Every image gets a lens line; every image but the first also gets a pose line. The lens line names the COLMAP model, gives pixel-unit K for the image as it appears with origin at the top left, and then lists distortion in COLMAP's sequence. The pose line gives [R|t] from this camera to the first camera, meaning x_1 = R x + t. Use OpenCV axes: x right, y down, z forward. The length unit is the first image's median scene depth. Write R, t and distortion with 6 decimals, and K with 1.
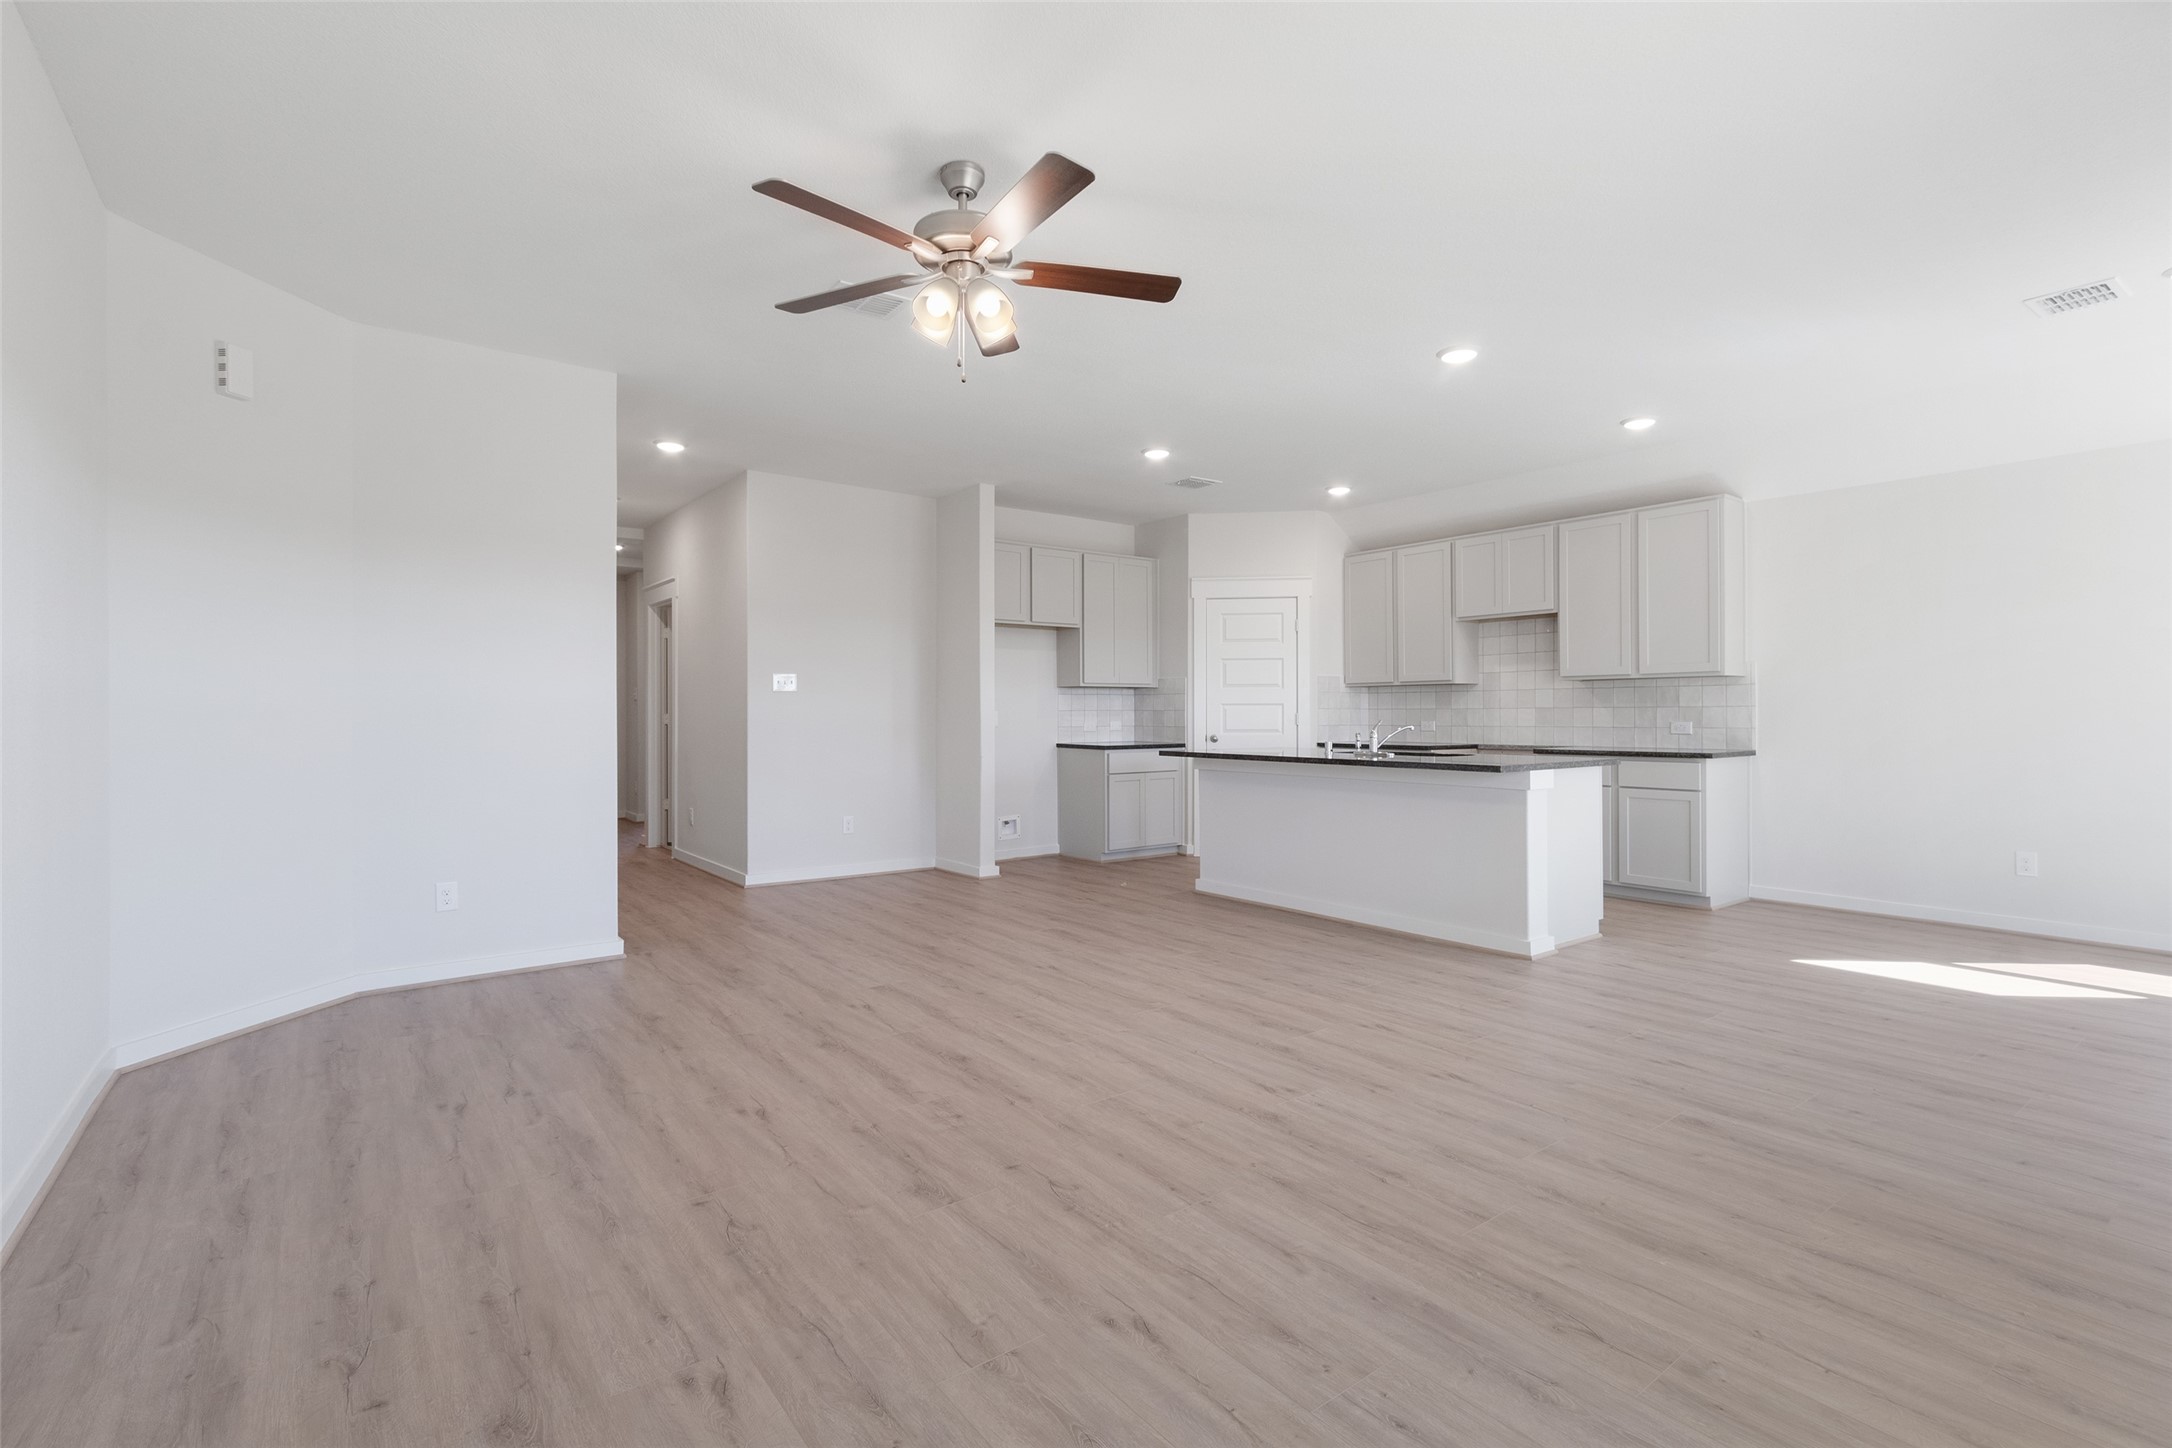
lens RADIAL K [[991.4, 0, 1086.0], [0, 991.4, 724.0], [0, 0, 1]] dist [0.014814, -0.000202]
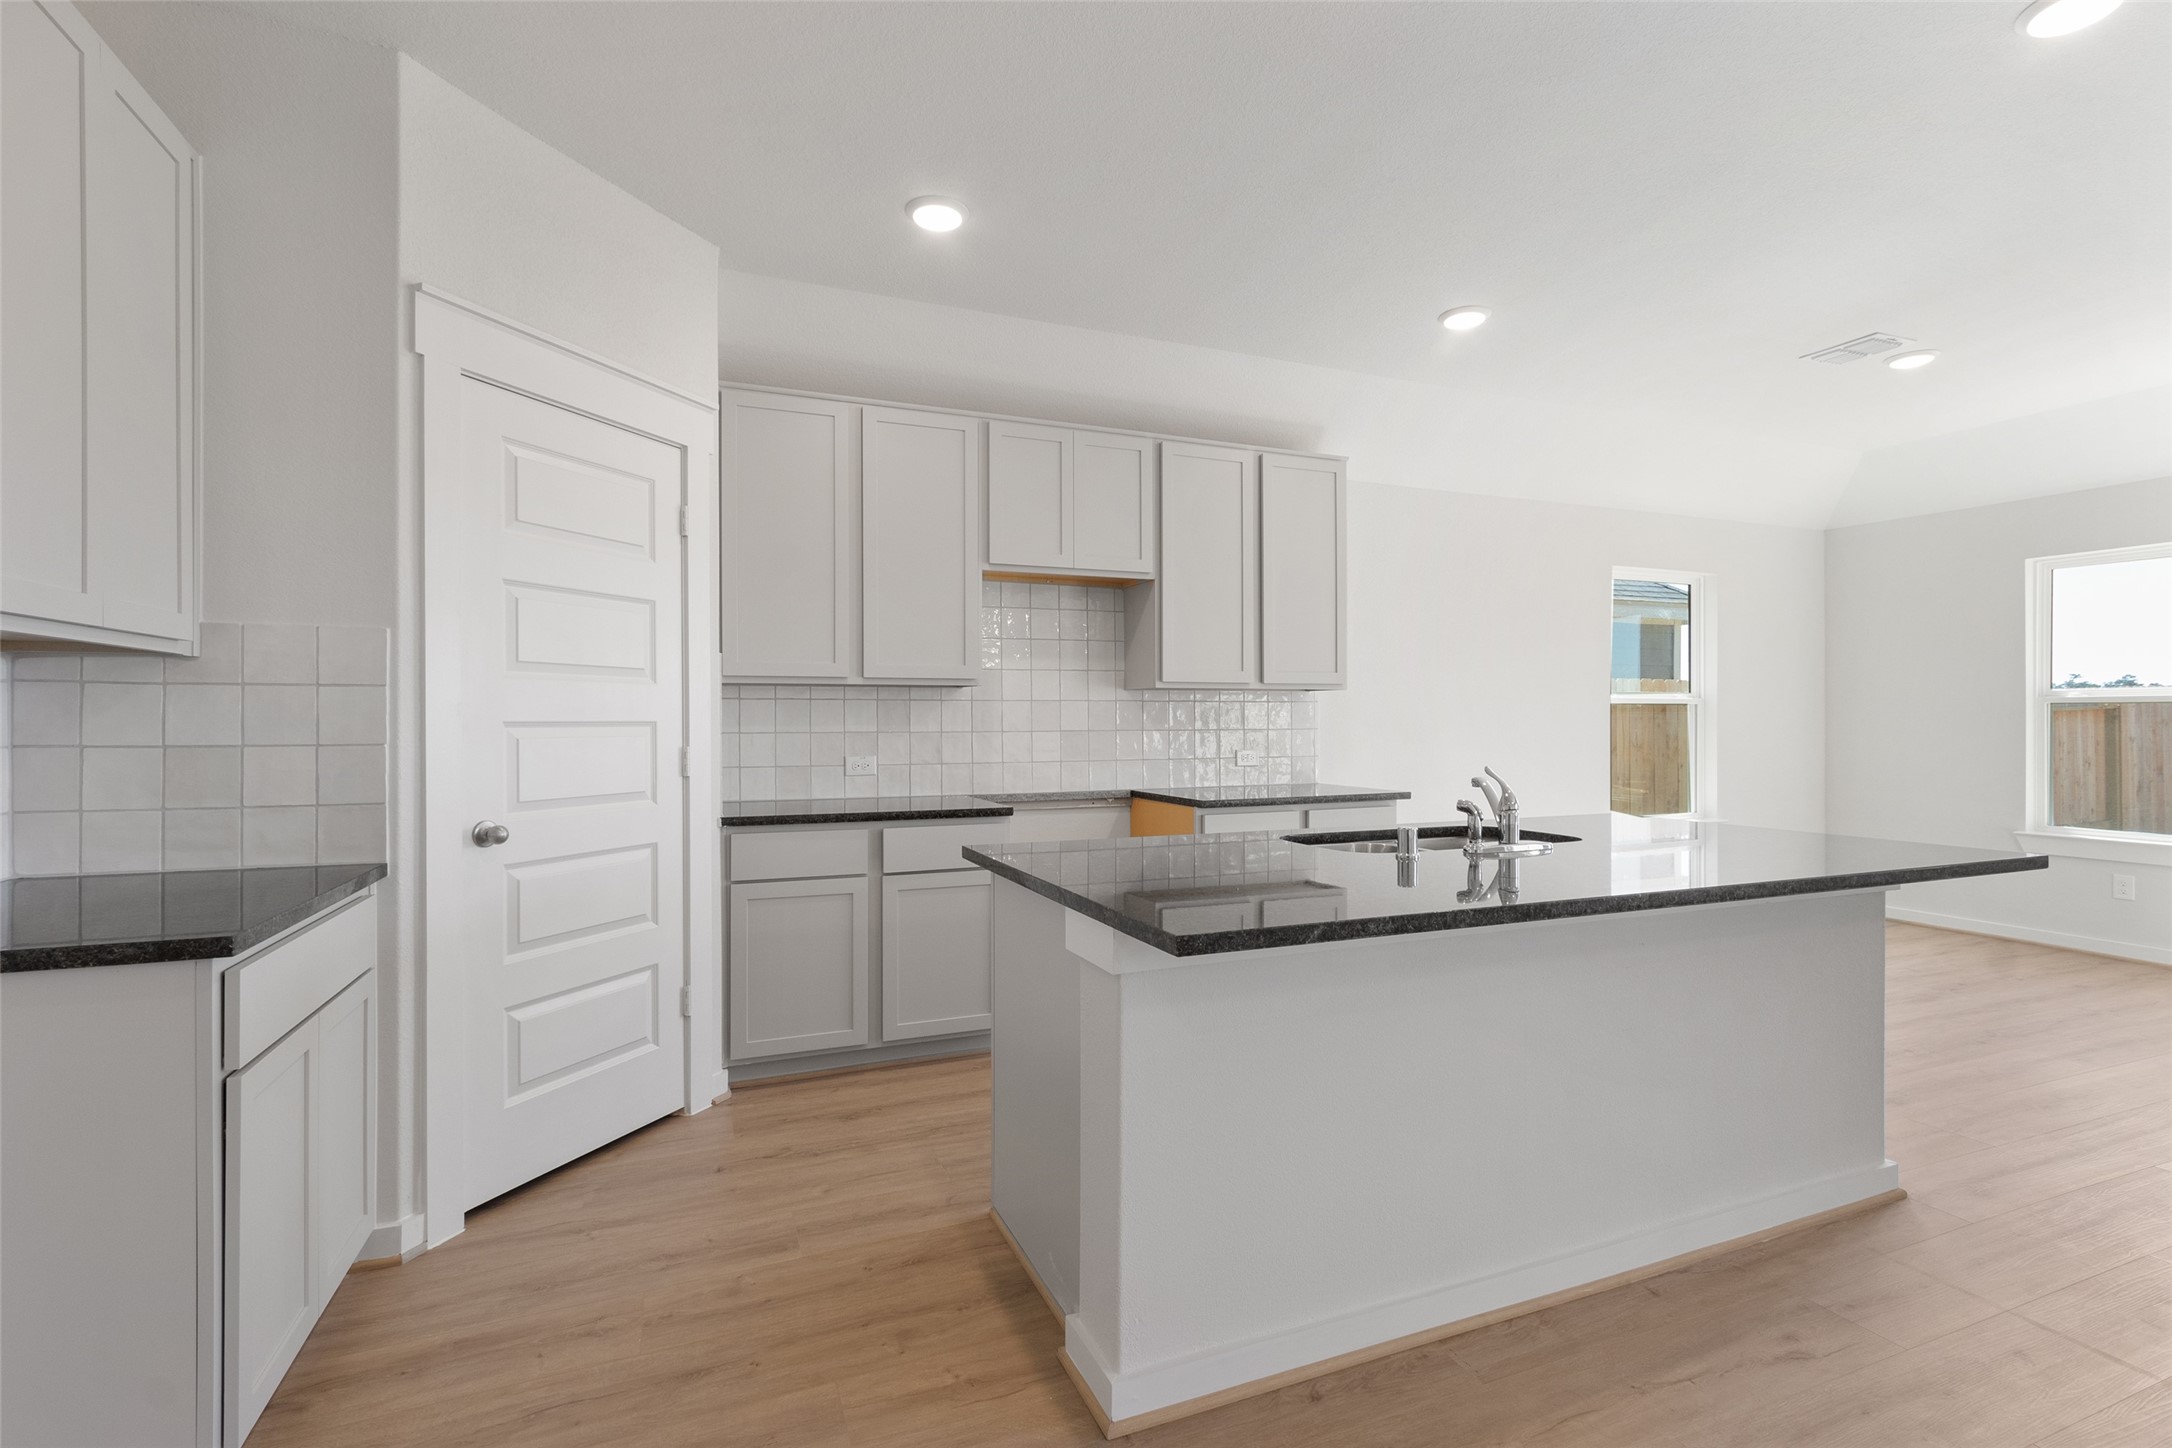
lens RADIAL K [[991.4, 0, 1086.0], [0, 991.4, 724.0], [0, 0, 1]] dist [0.014814, -0.000202]
pose [[0.264786, 0.000215, 0.964307, -0.129447], [0.010534, 0.999940, -0.003116, -0.017755], [-0.964250, 0.010983, 0.264768, 0.796893]]
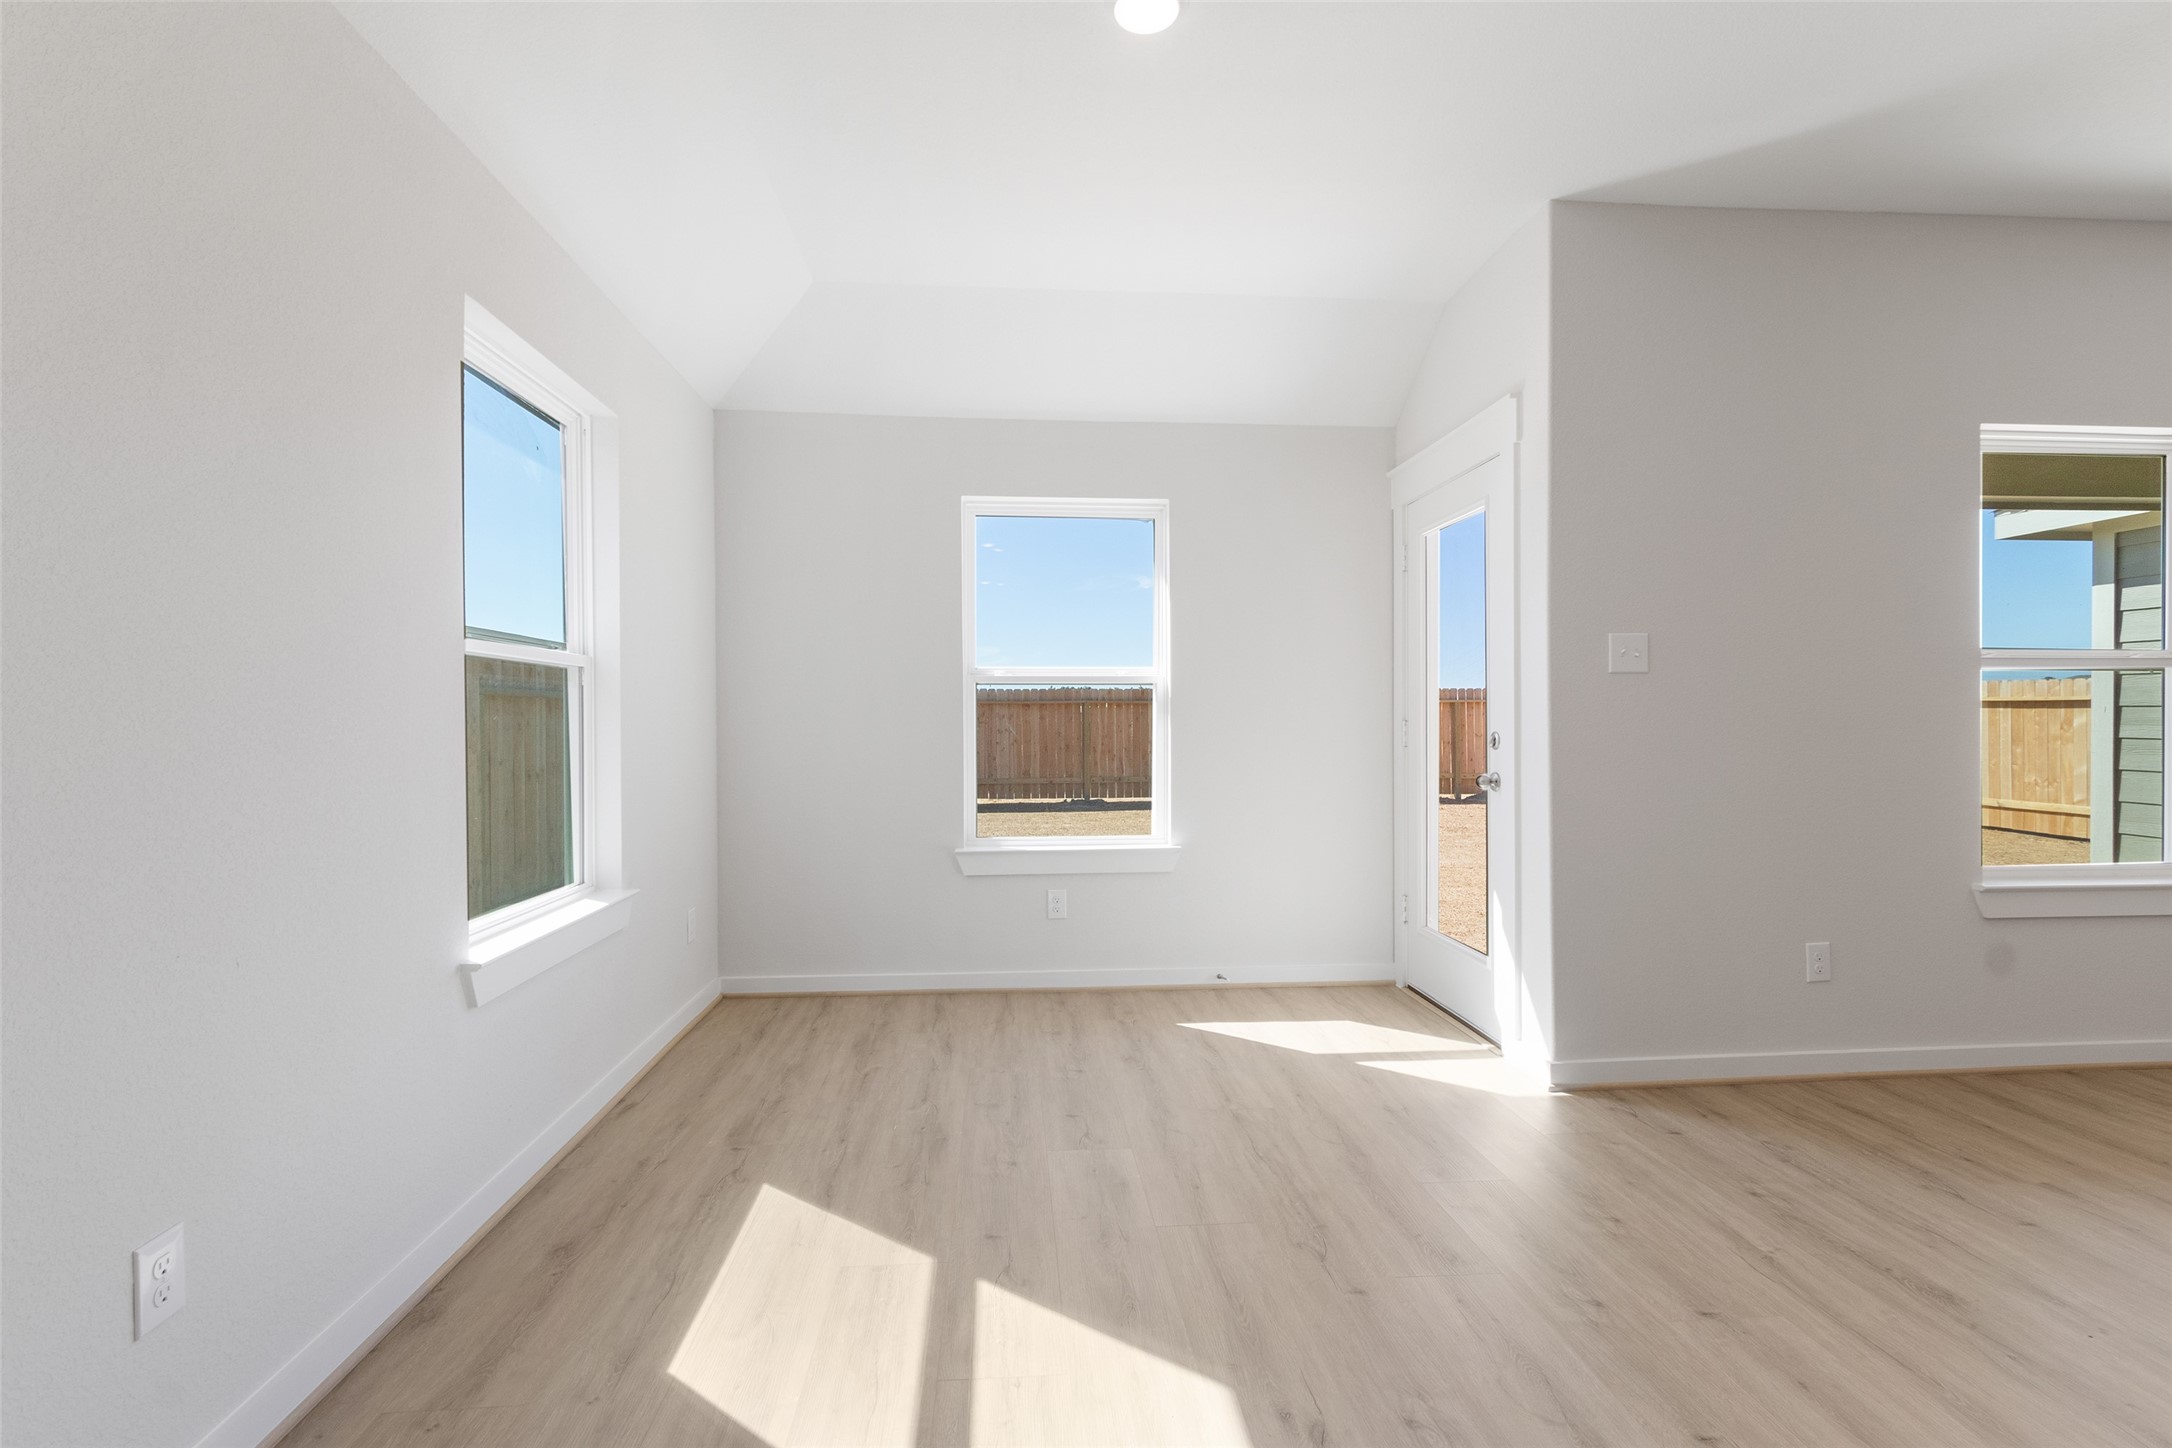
lens RADIAL K [[991.4, 0, 1086.0], [0, 991.4, 724.0], [0, 0, 1]] dist [0.014814, -0.000202]
pose [[-0.837999, 0.006388, 0.545635, 0.391136], [0.013837, 0.999859, 0.009546, -0.009985], [-0.545497, 0.015549, -0.837969, 0.764781]]
